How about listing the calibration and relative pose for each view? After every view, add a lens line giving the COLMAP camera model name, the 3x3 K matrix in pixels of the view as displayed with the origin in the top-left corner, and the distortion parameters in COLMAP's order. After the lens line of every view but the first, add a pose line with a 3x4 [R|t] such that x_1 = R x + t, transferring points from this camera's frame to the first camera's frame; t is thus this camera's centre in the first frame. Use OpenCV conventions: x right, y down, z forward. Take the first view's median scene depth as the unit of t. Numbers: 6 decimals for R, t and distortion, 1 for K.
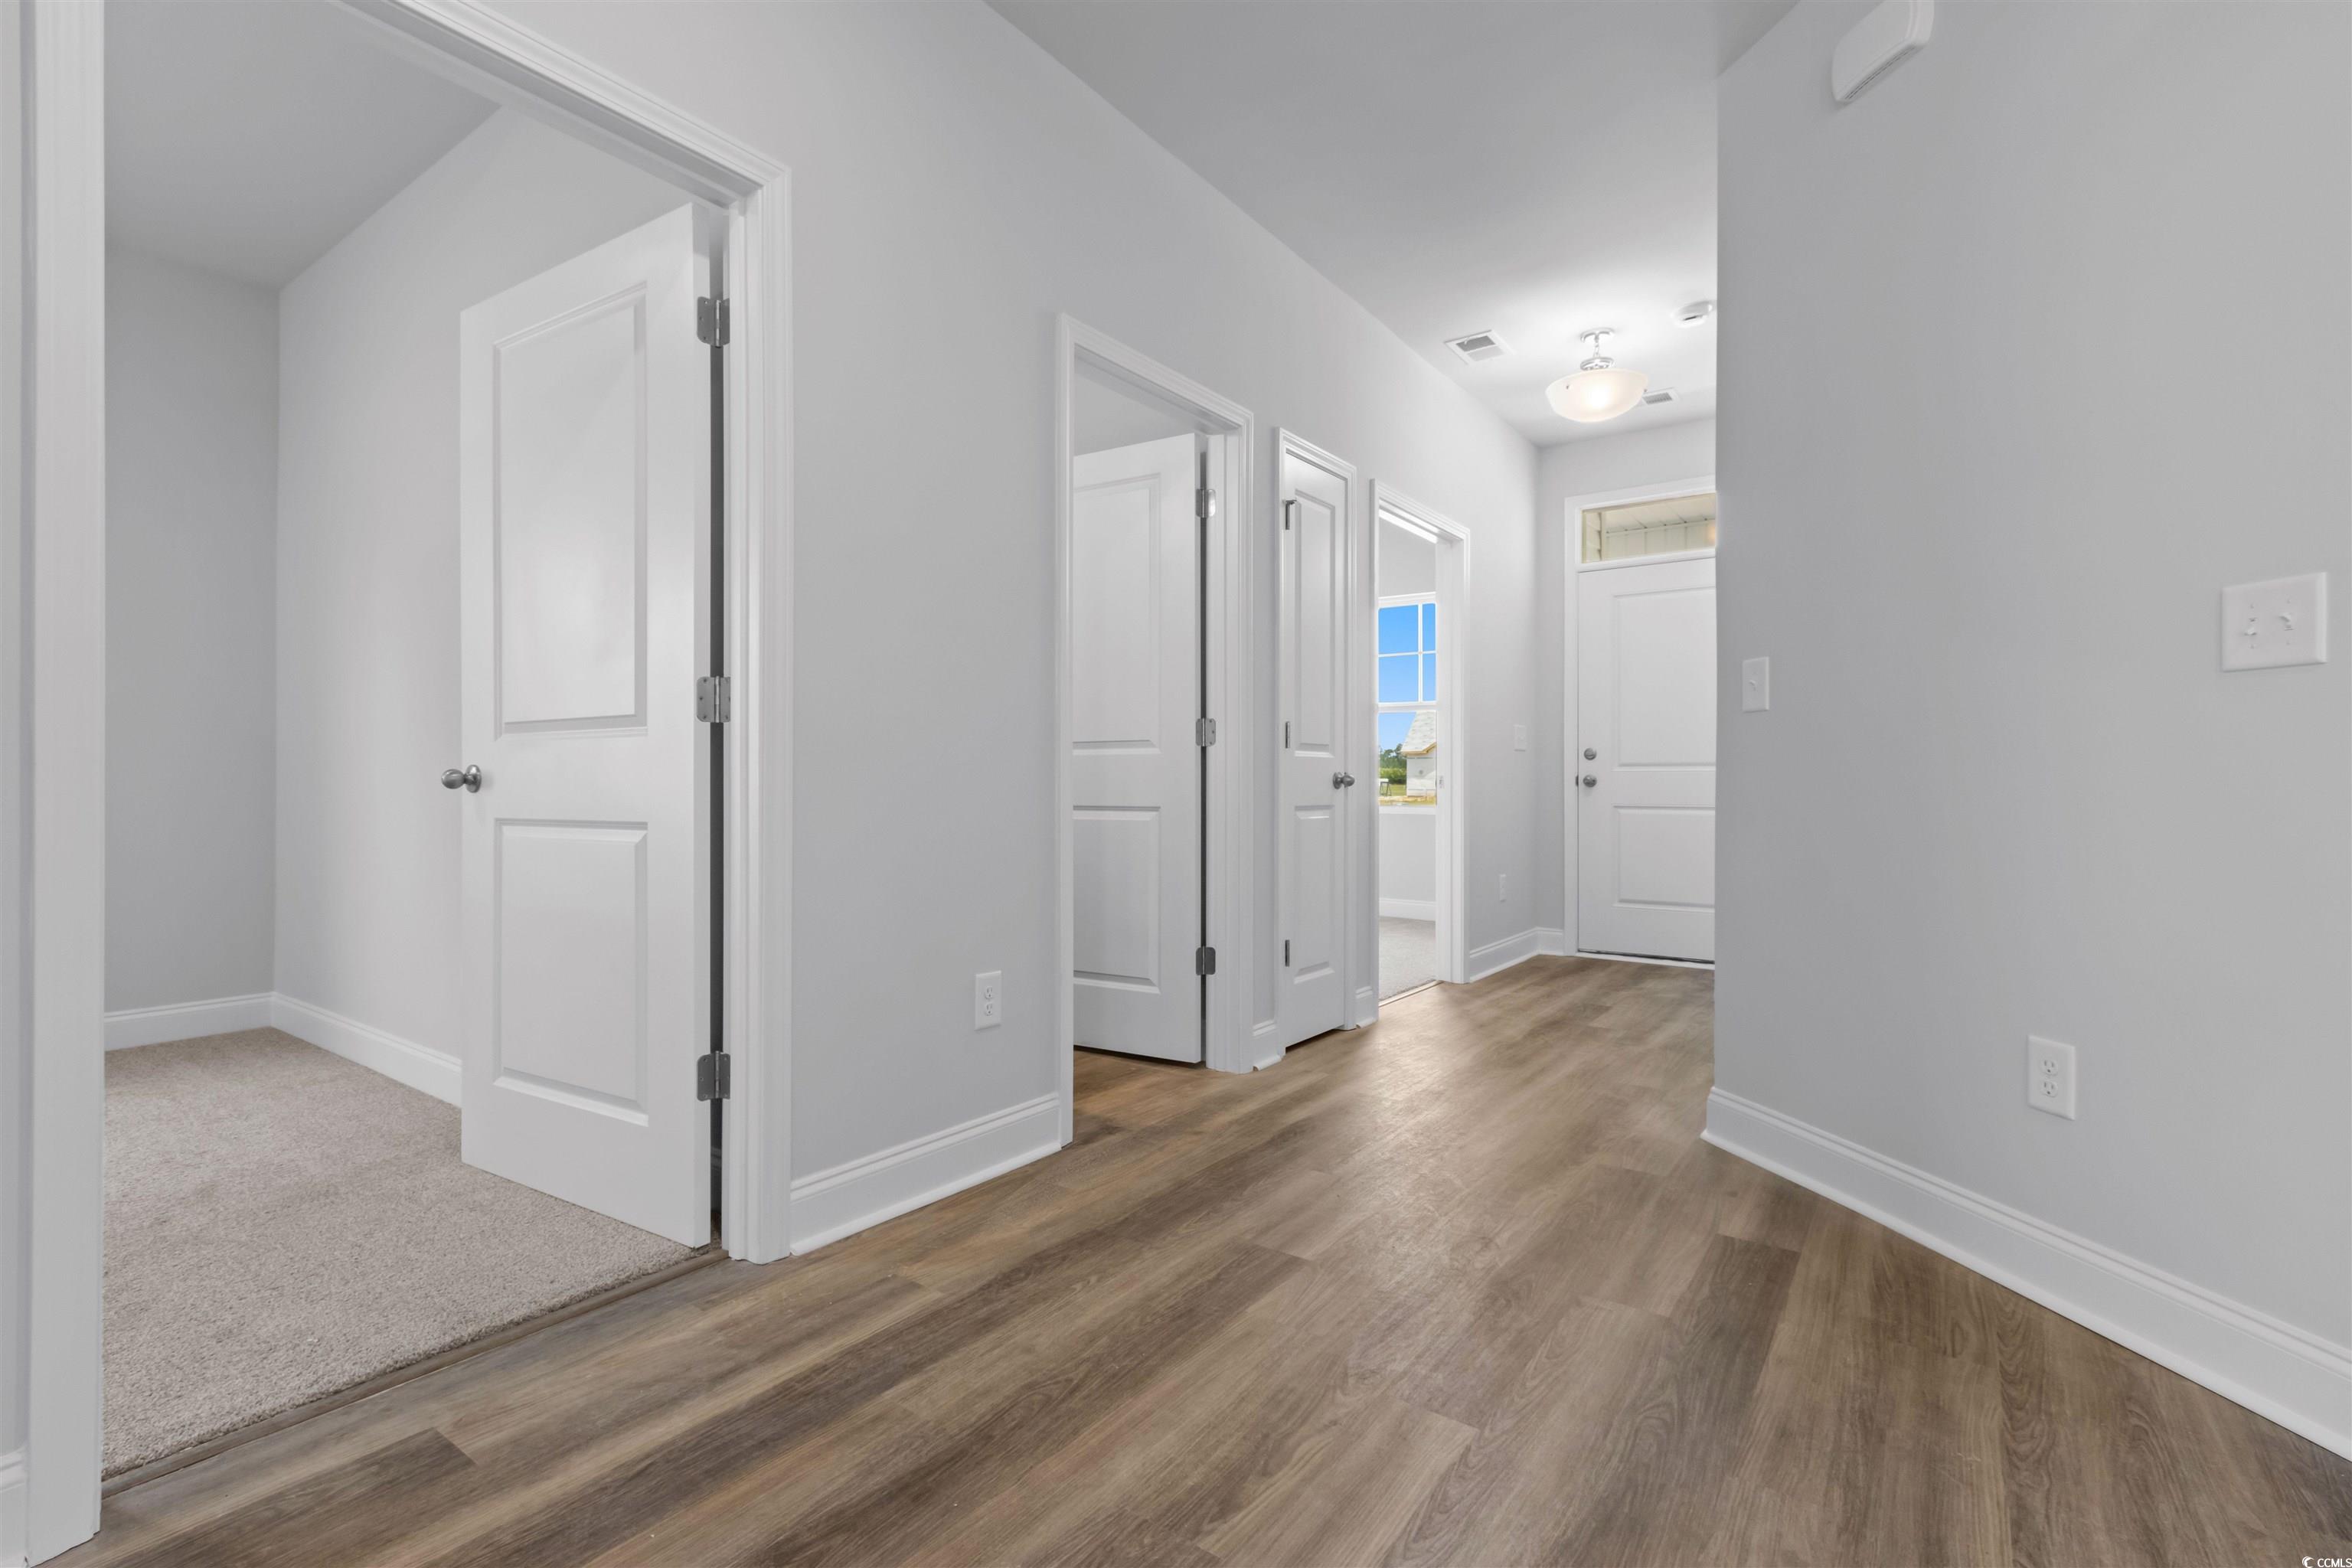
lens RADIAL K [[1072.1, 0, 1138.1], [0, 1072.1, 785.7], [0, 0, 1]] dist [0.001699, 0.000076]
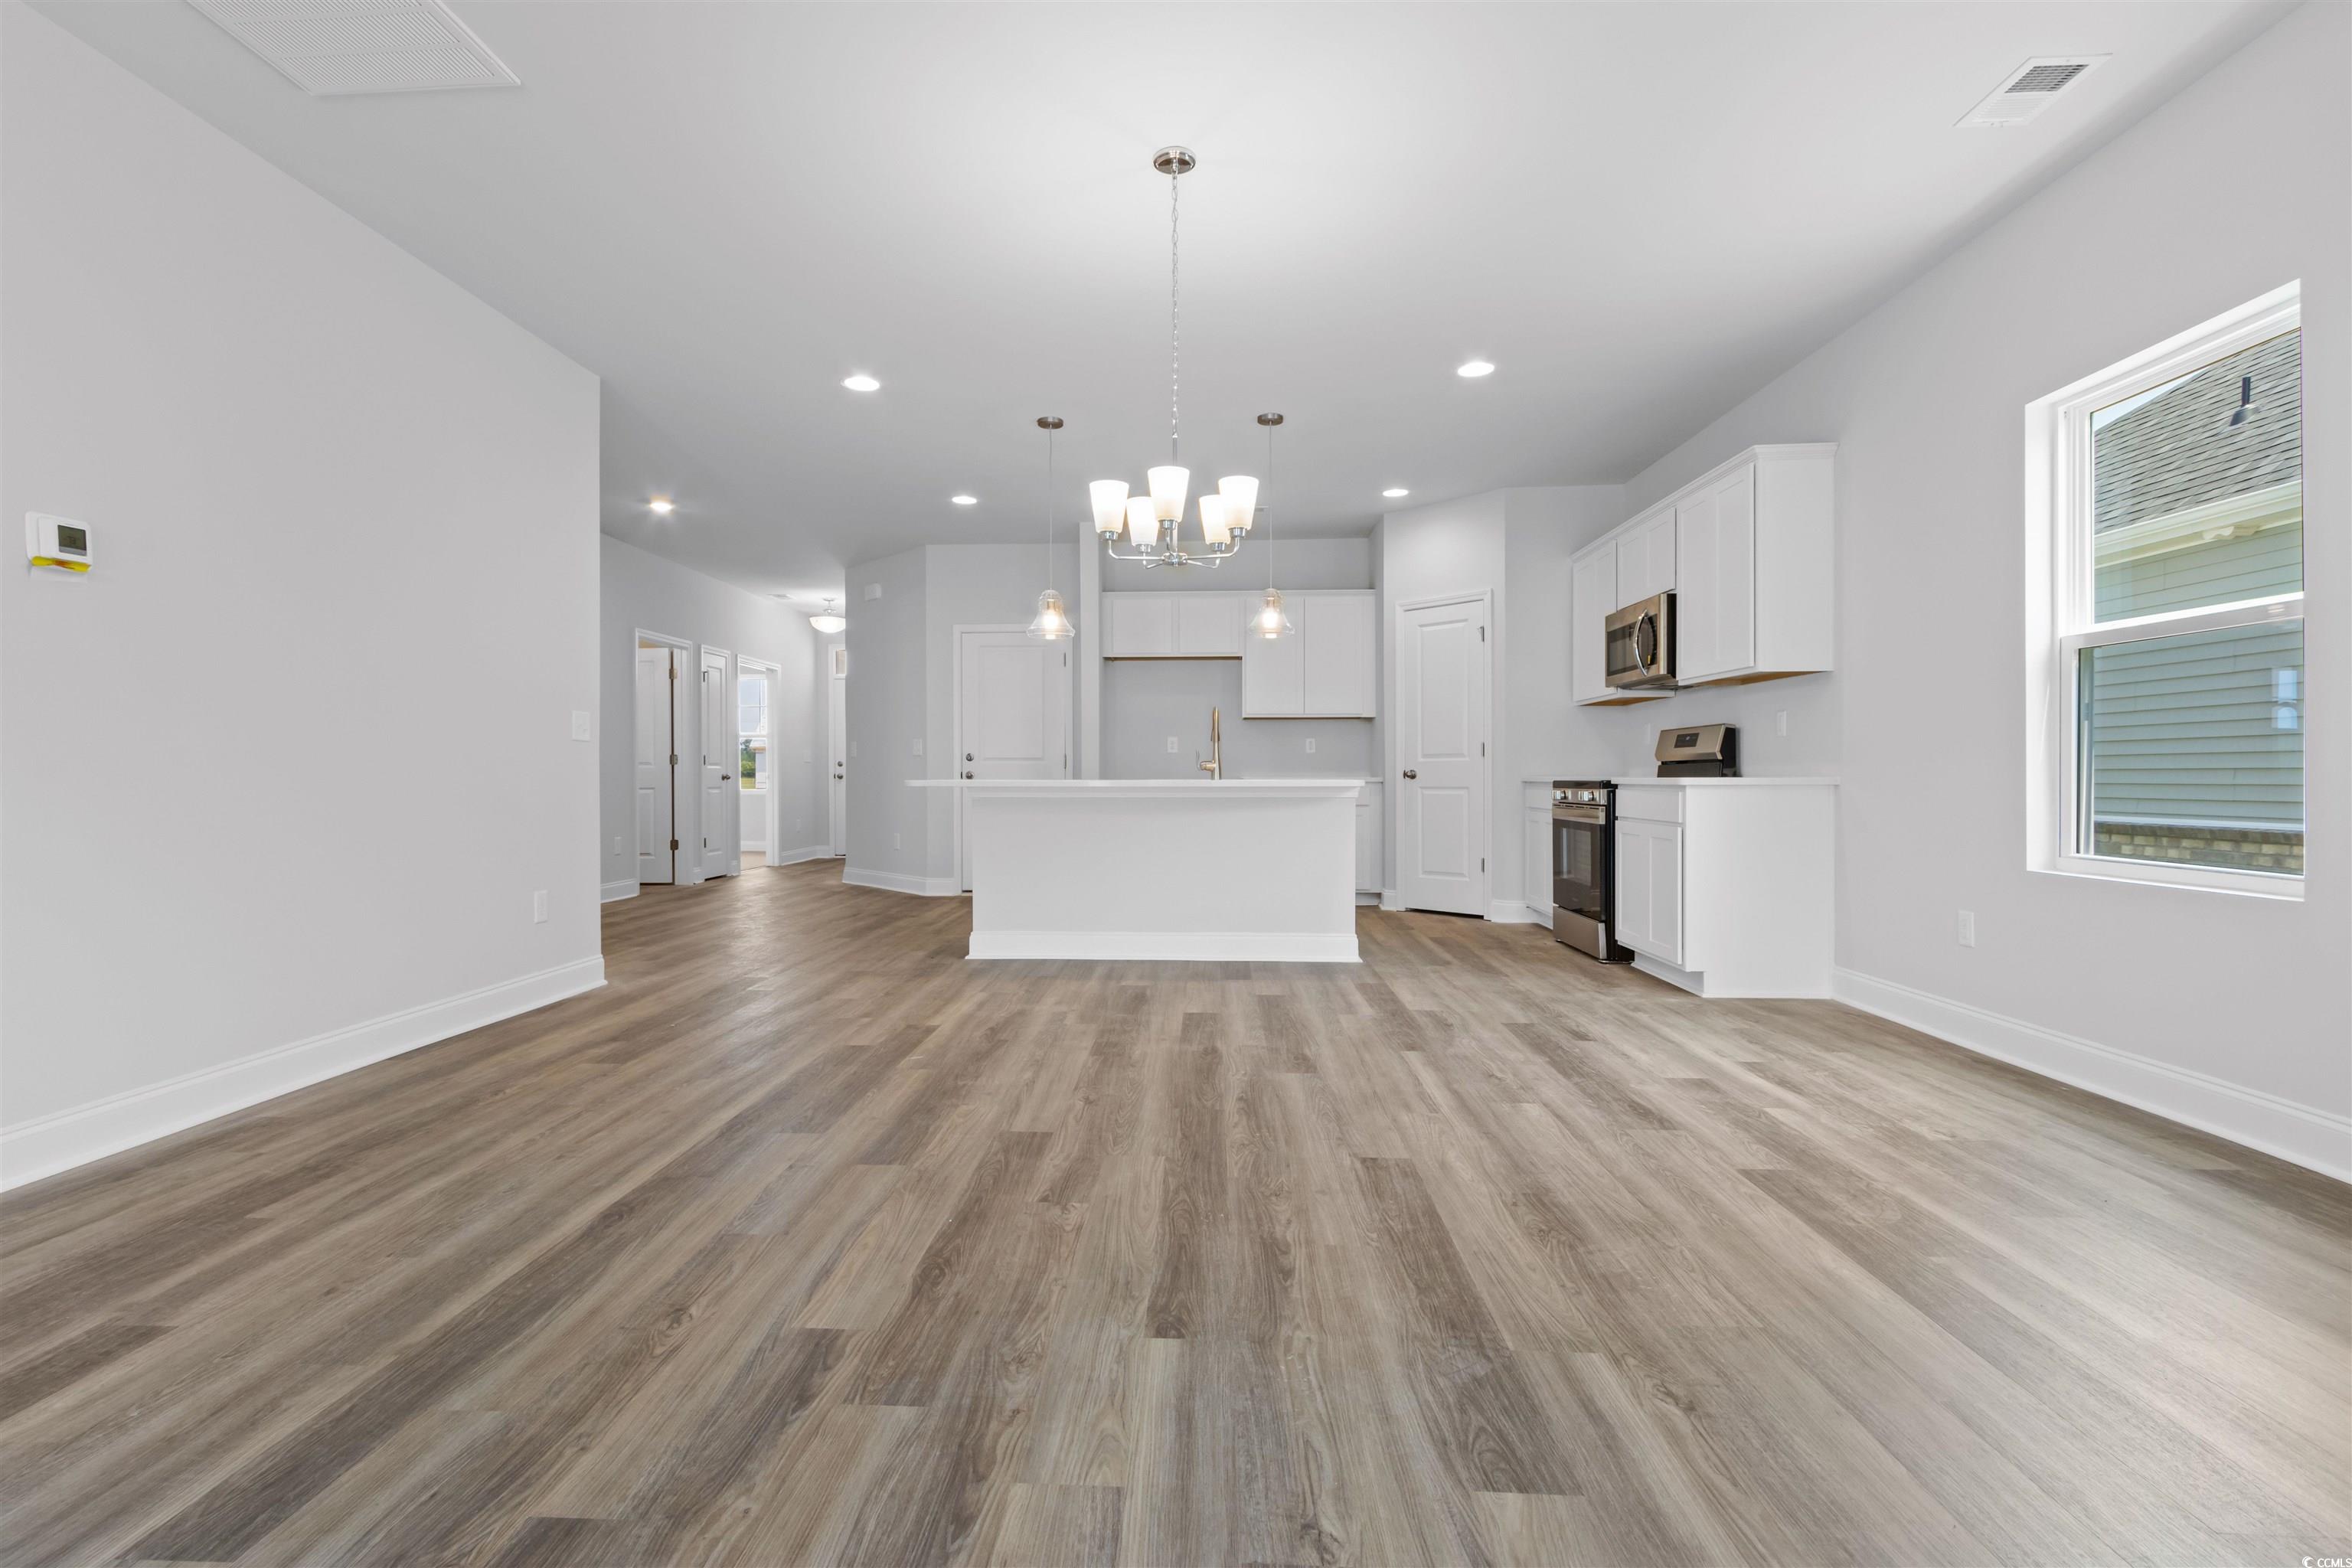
lens RADIAL K [[1072.1, 0, 1138.1], [0, 1072.1, 785.7], [0, 0, 1]] dist [0.001699, 0.000076]
pose [[0.832019, -0.010166, 0.554654, -0.441539], [0.007125, 0.999945, 0.007639, 0.003508], [-0.554702, -0.002404, 0.832046, -1.805642]]
